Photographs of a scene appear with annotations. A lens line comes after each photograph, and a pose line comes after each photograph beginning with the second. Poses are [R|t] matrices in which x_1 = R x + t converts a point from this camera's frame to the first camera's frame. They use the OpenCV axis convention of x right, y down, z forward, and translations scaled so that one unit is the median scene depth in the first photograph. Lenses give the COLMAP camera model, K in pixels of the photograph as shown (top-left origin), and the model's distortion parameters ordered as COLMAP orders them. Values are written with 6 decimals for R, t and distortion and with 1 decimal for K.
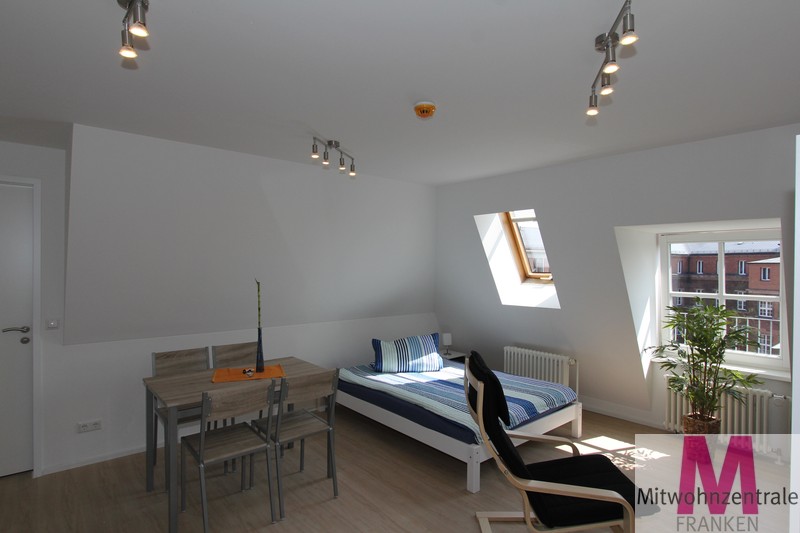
lens RADIAL K [[415.0, 0, 400.0], [0, 415.0, 266.5], [0, 0, 1]] dist [-0.000855, -0.000066]
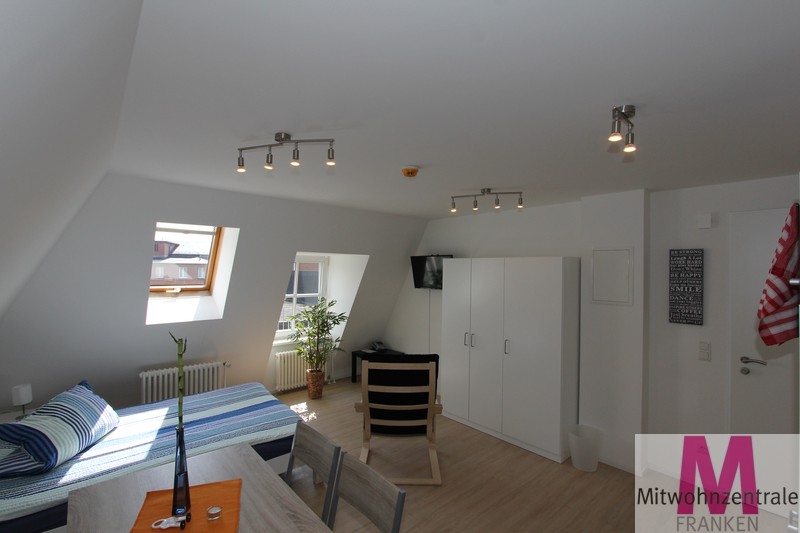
lens RADIAL K [[371.2, 0, 400.0], [0, 371.2, 266.5], [0, 0, 1]] dist [-0.020552, 0.000249]
pose [[-0.003295, 0.002168, 0.999992, -0.597944], [-0.012288, 0.999922, -0.002209, -0.039577], [-0.999919, -0.012295, -0.003268, 0.549138]]
